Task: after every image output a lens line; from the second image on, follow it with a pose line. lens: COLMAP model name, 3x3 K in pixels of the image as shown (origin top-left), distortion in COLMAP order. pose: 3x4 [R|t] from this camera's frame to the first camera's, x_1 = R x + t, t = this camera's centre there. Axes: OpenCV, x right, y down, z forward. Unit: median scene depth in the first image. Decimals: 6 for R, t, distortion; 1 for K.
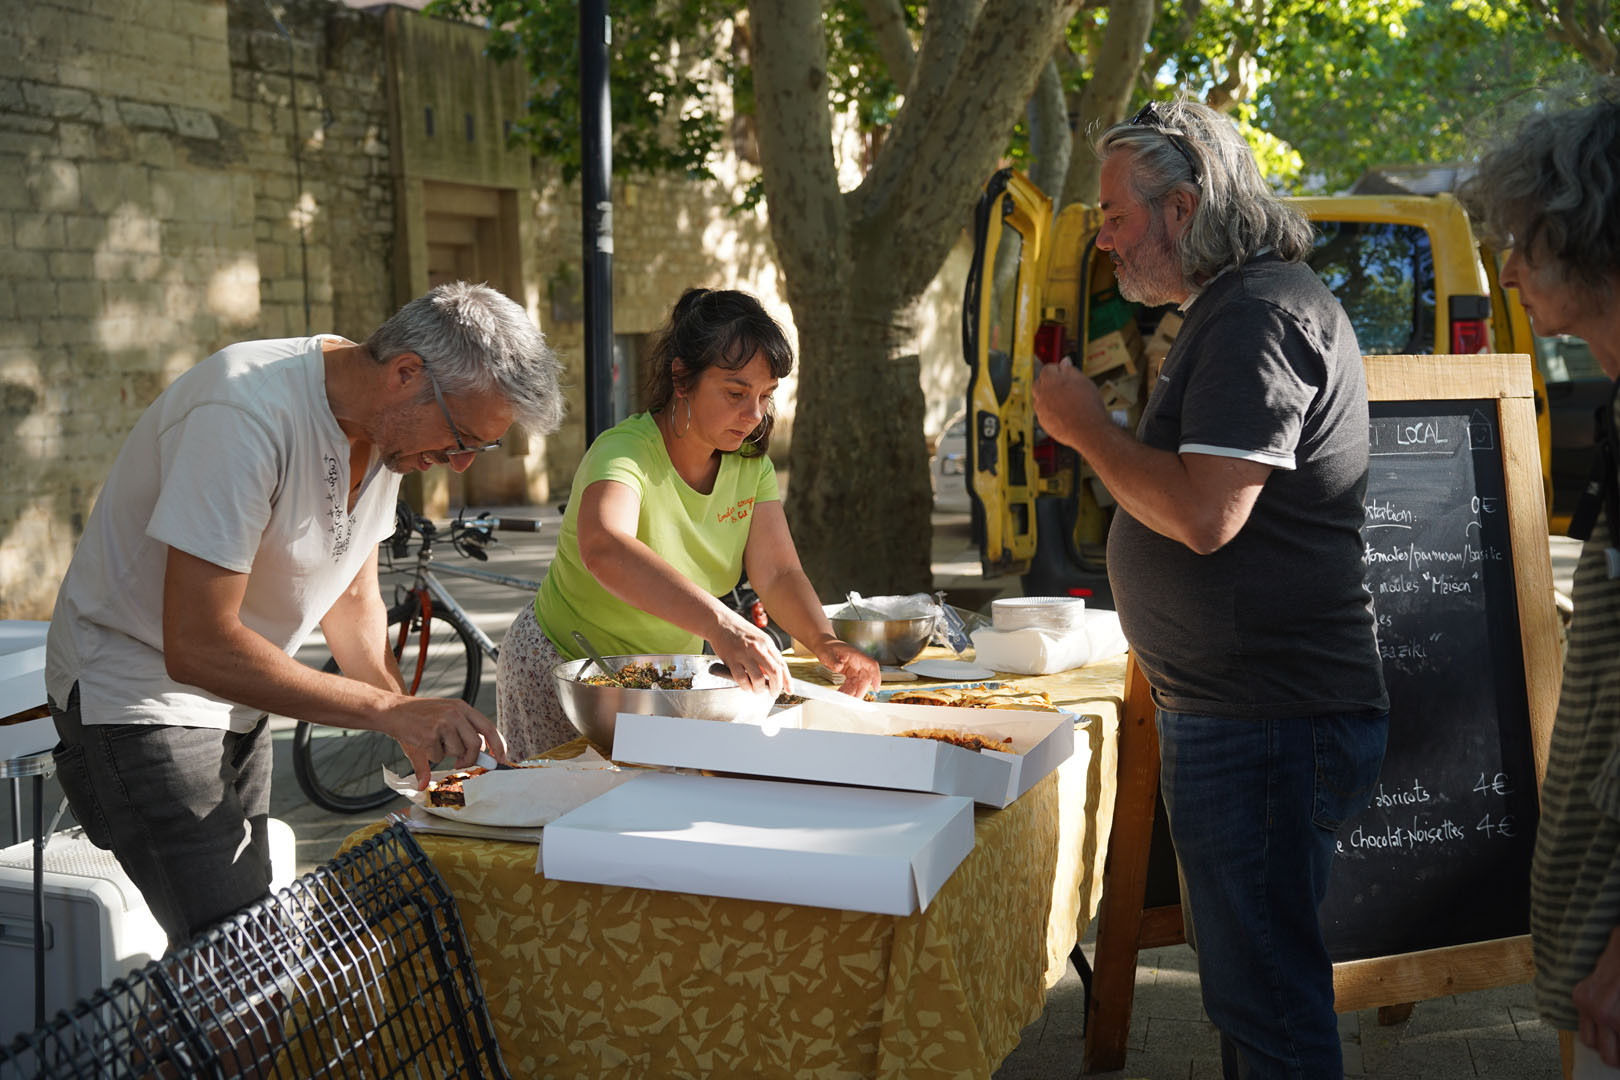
lens RADIAL K [[1910.6, 0, 811.8], [0, 1910.6, 537.6], [0, 0, 1]] dist [-0.005895, 0.053475]
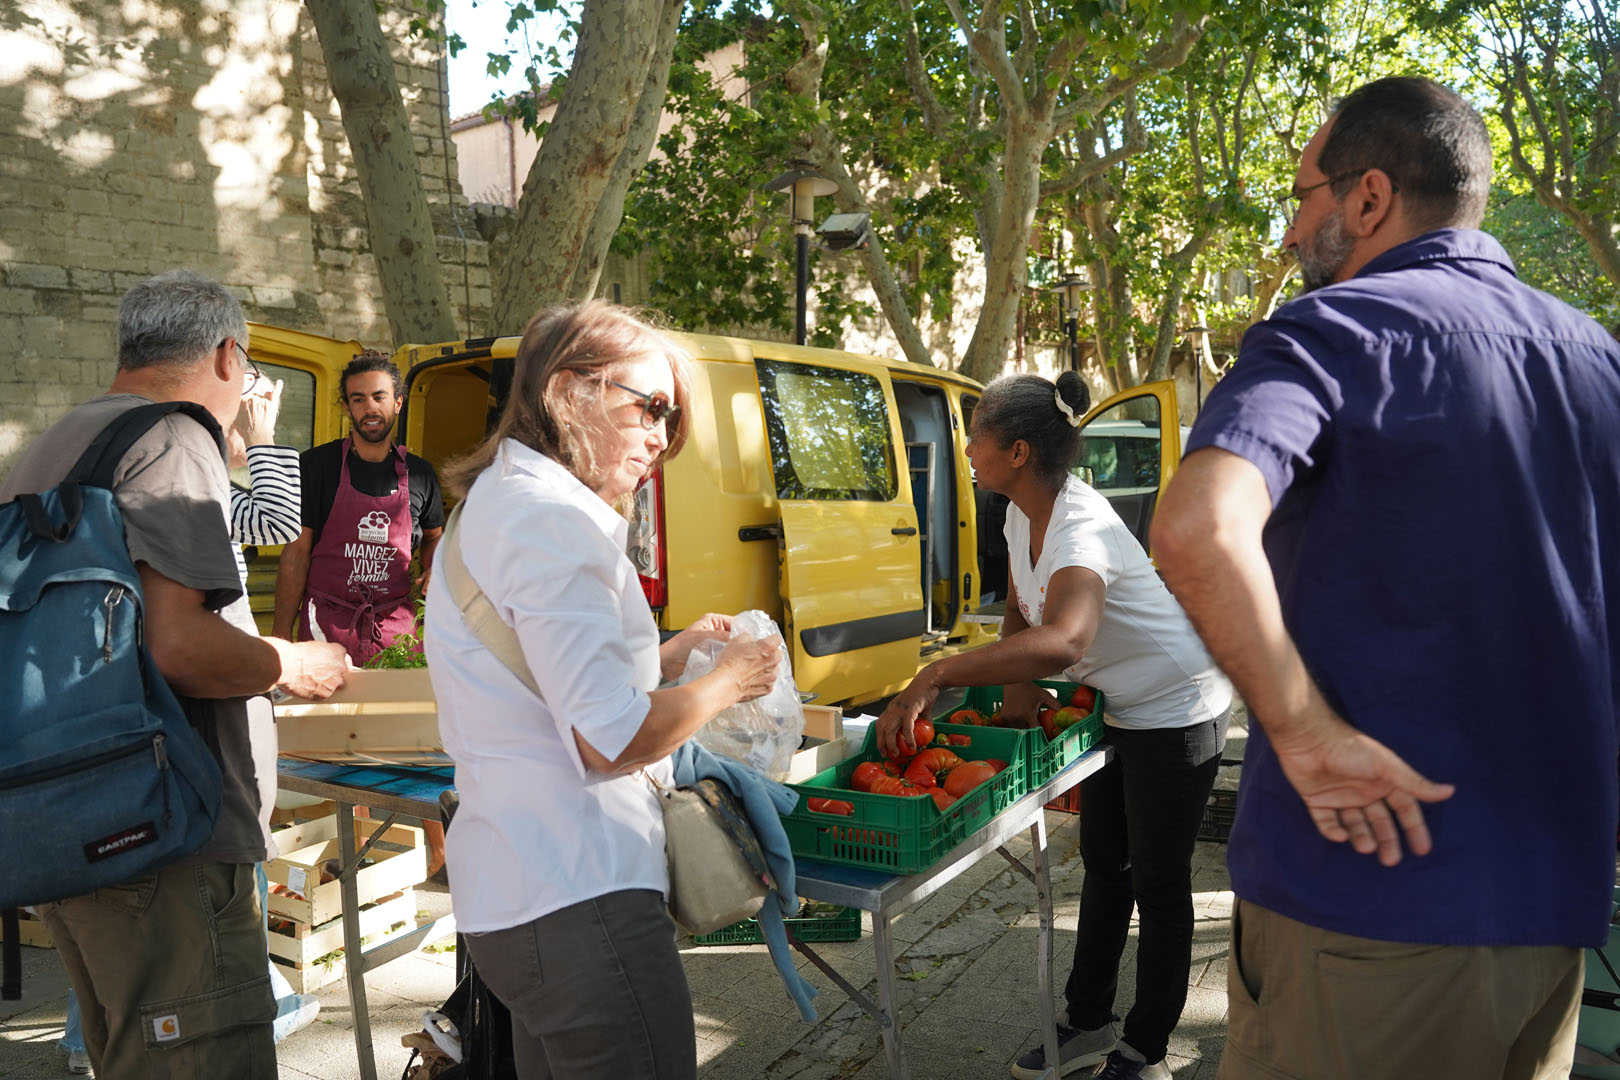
lens RADIAL K [[1249.0, 0, 807.8], [0, 1249.0, 535.7], [0, 0, 1]] dist [-0.007380, -0.004050]
pose [[0.960870, 0.026483, -0.275732, 0.470312], [-0.032841, 0.999290, -0.018466, -0.045407], [0.275047, 0.026799, 0.961057, 0.293205]]
